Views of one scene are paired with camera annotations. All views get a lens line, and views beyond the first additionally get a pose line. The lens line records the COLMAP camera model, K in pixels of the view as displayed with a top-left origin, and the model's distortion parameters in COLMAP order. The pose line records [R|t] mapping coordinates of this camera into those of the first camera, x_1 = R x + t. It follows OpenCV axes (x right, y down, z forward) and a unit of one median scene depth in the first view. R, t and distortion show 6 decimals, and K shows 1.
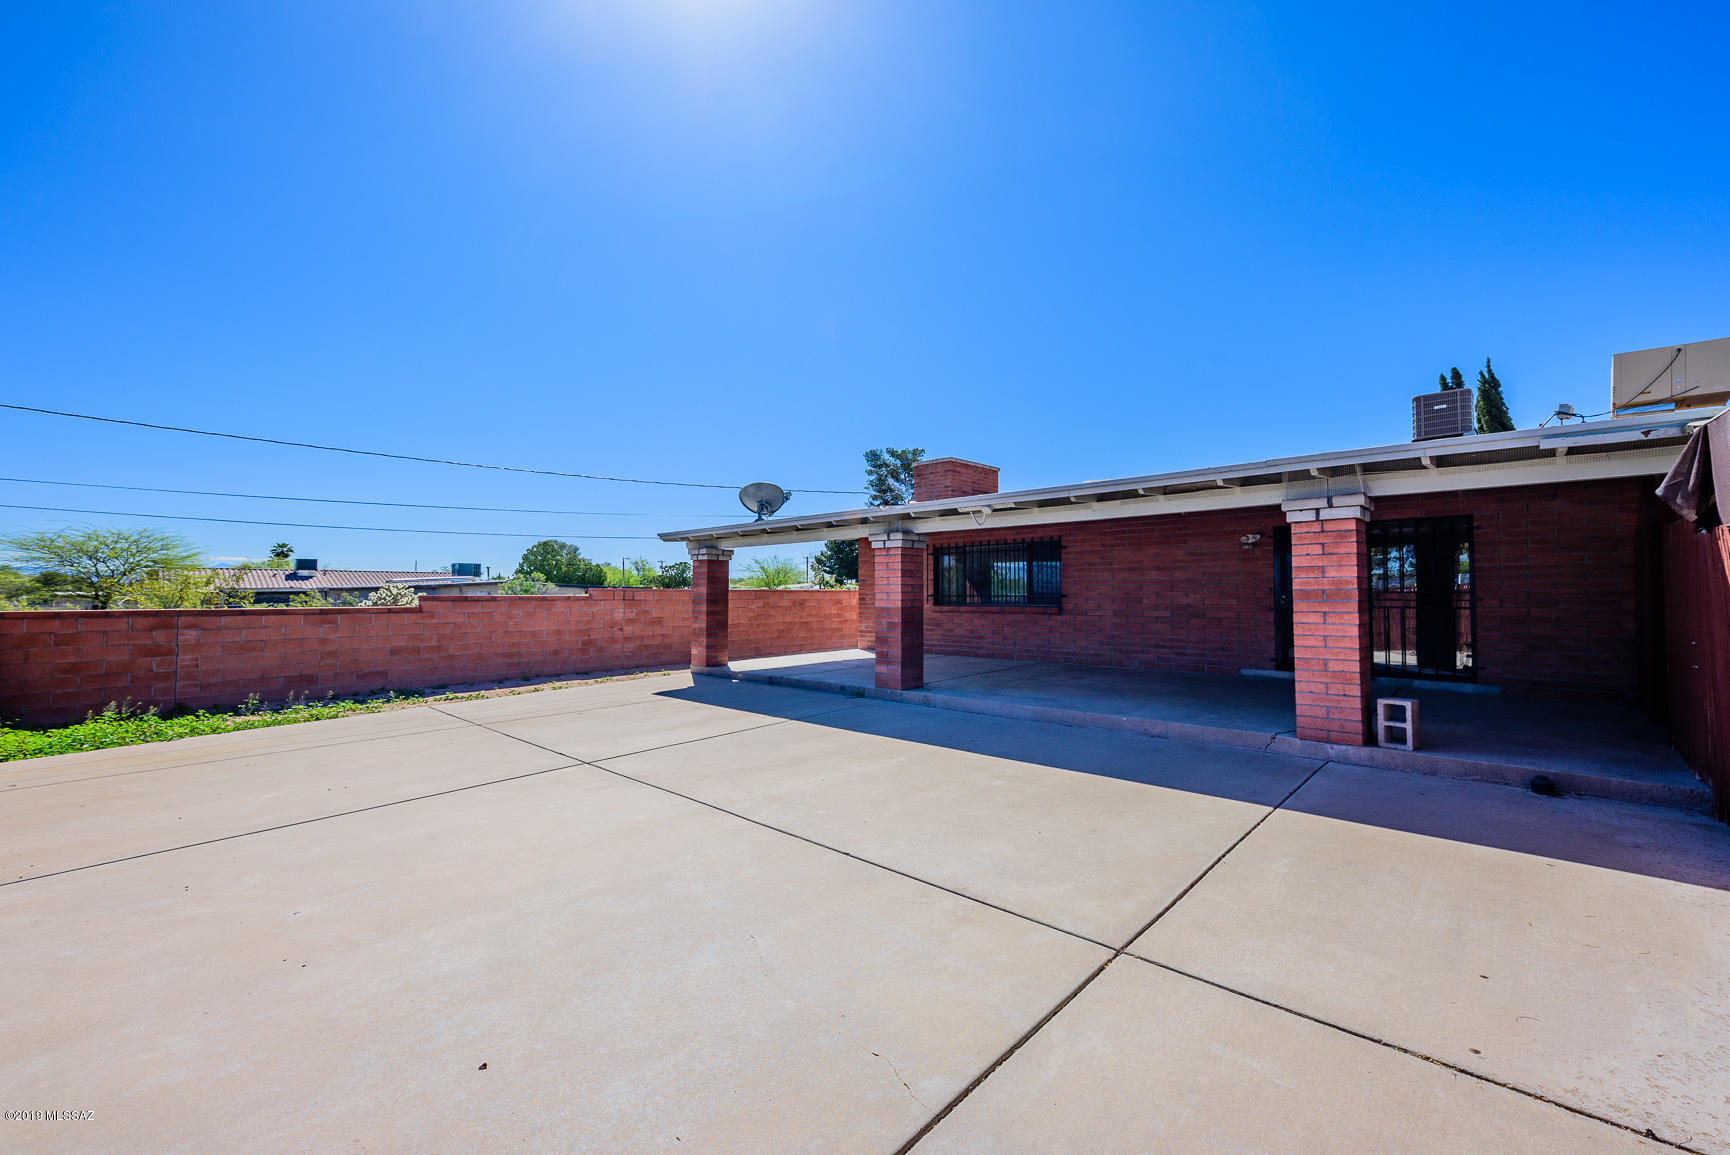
lens RADIAL K [[707.7, 0, 879.3], [0, 707.7, 590.6], [0, 0, 1]] dist [0.012260, 0.000056]
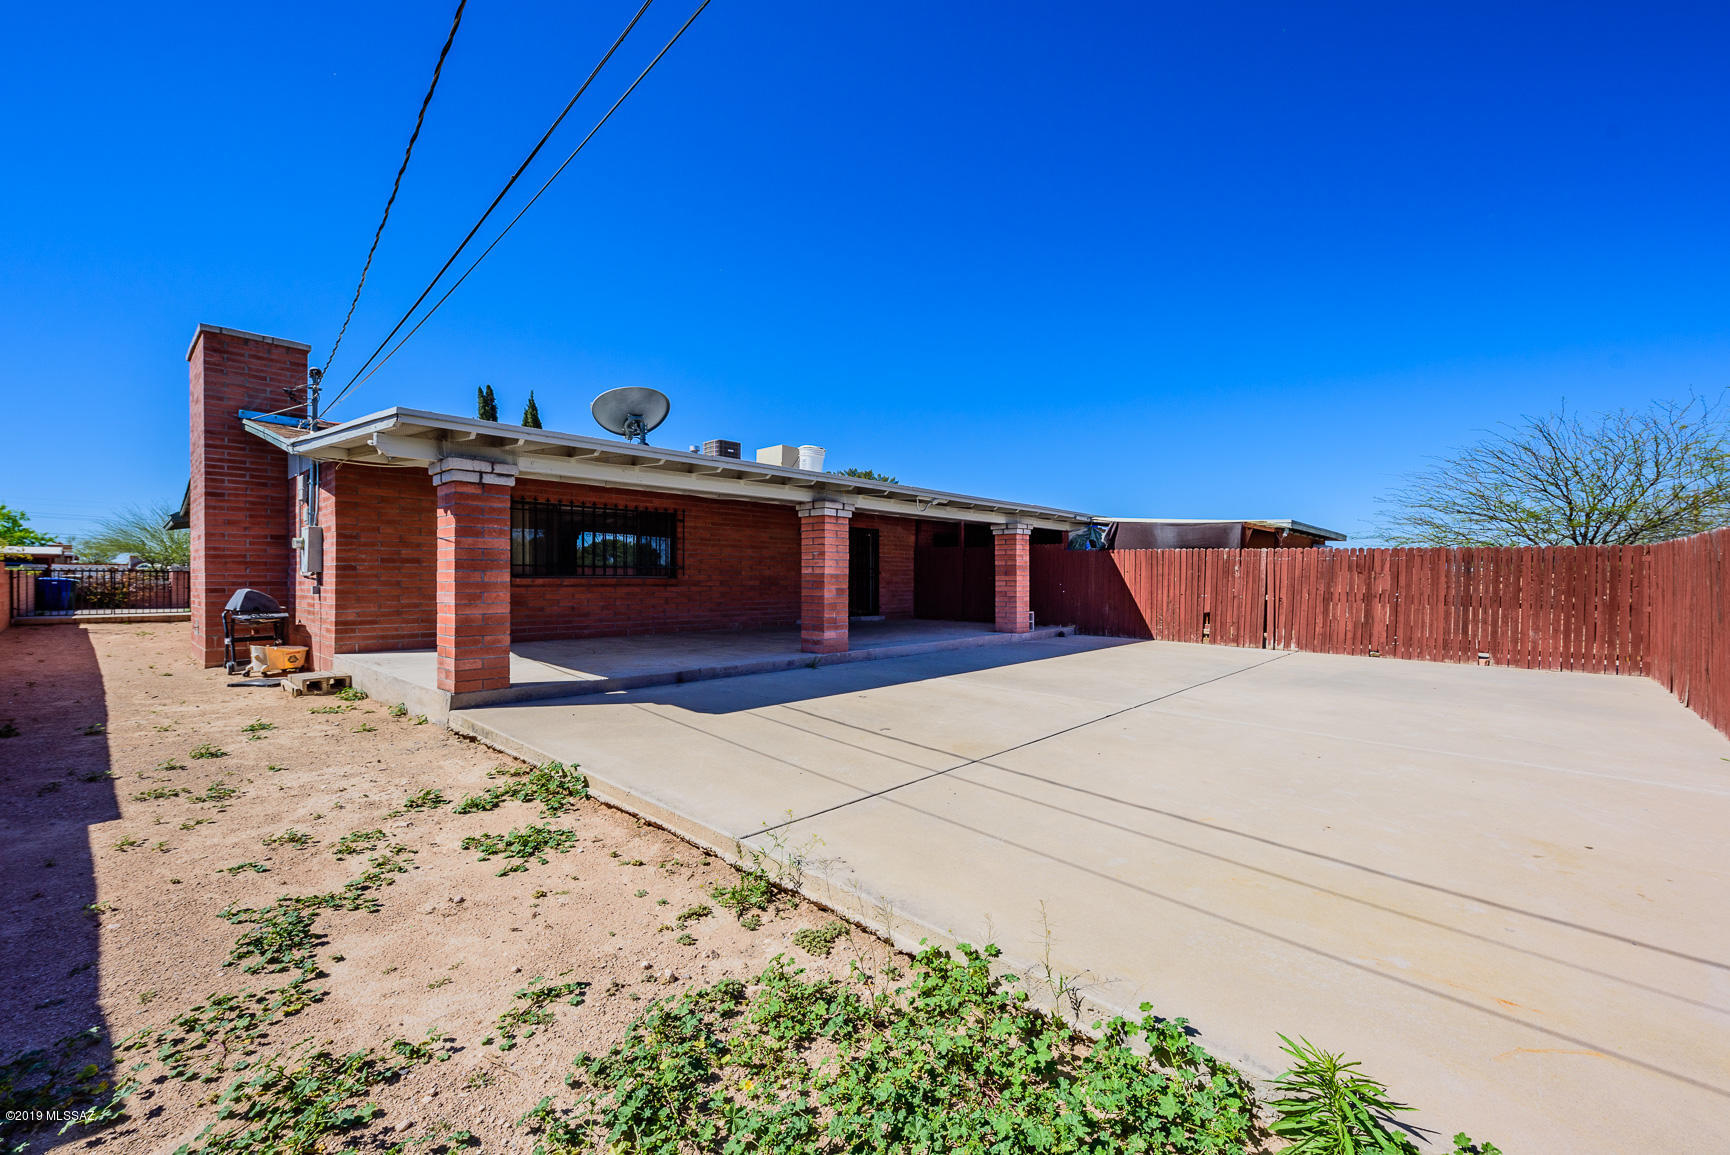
lens RADIAL K [[607.7, 0, 953.1], [0, 607.7, 583.2], [0, 0, 1]] dist [0.008324, -0.000004]
pose [[-0.005220, -0.007168, 0.999961, -0.700835], [-0.006763, 0.999952, 0.007132, 0.023408], [-0.999964, -0.006726, -0.005269, 0.666593]]
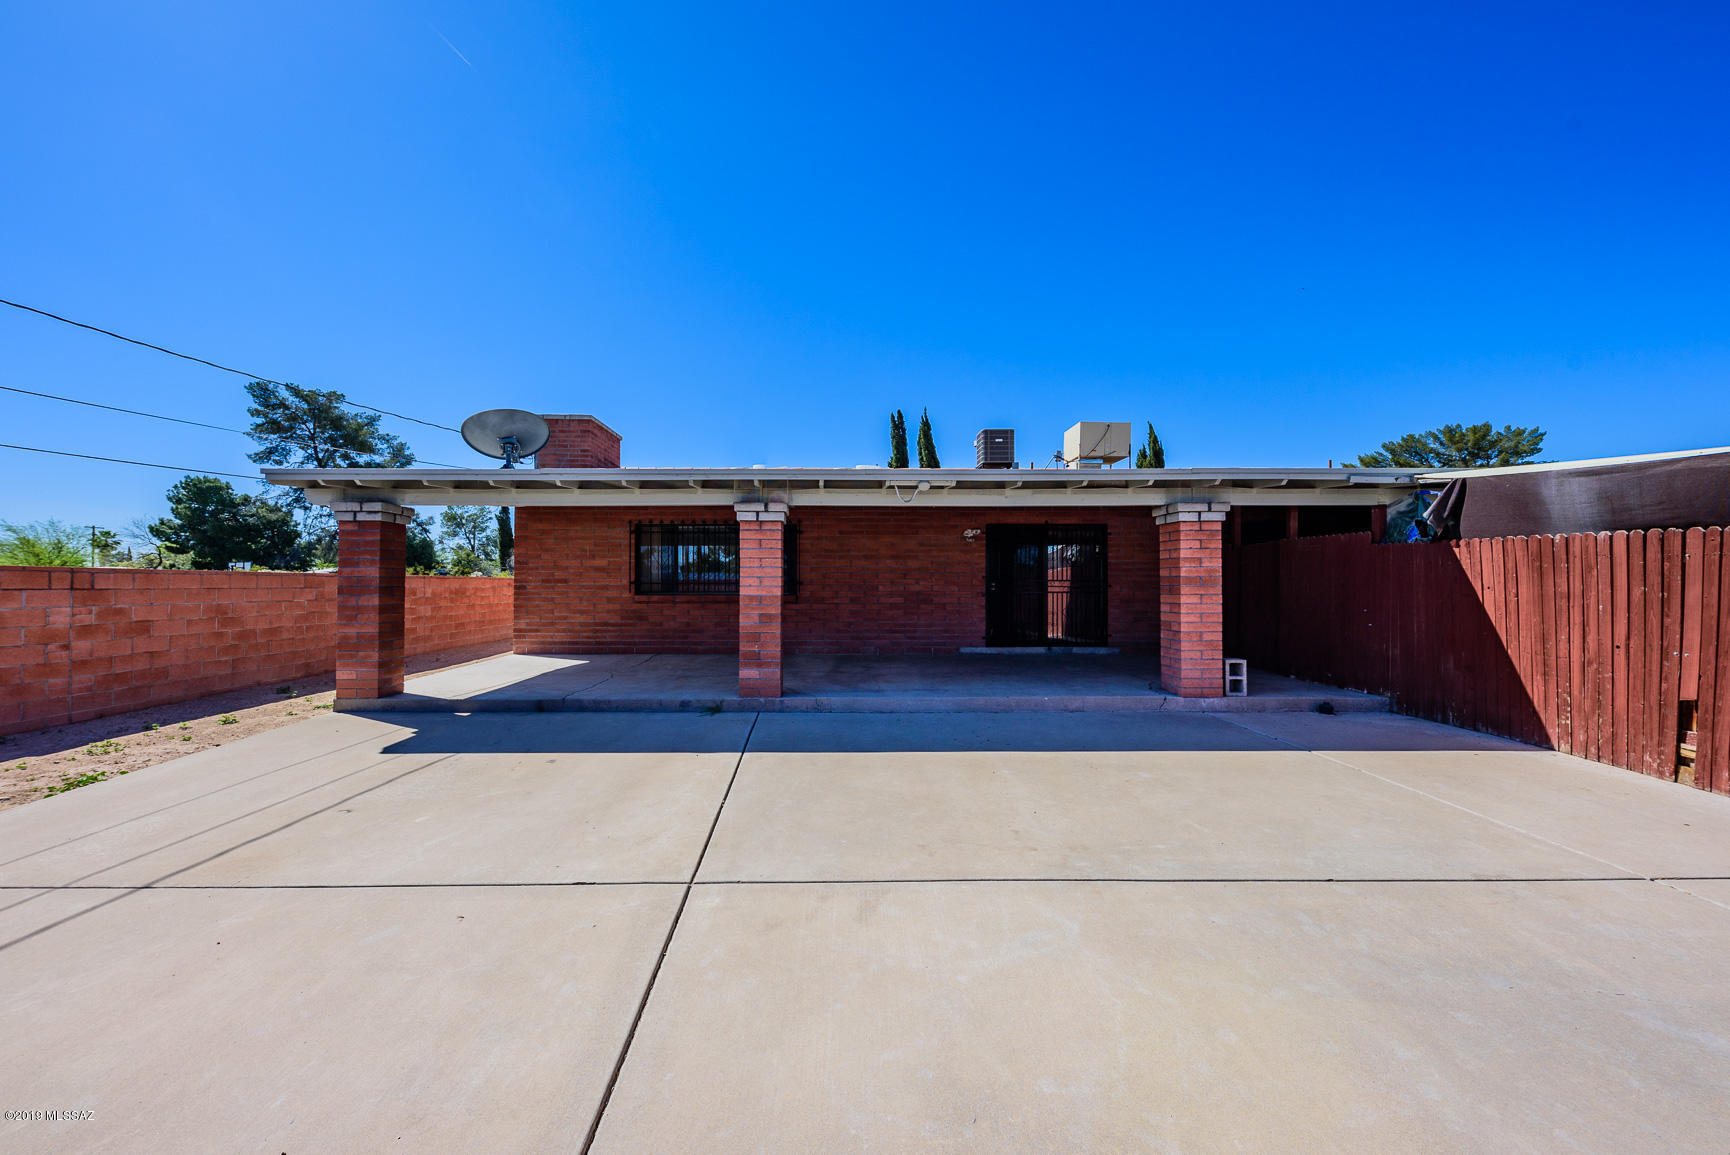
lens RADIAL K [[707.7, 0, 879.3], [0, 707.7, 590.6], [0, 0, 1]] dist [0.012260, 0.000056]
pose [[0.722673, -0.004603, 0.691175, -0.353812], [-0.004809, 0.999920, 0.011688, 0.006348], [-0.691173, -0.011770, 0.722593, 0.263175]]
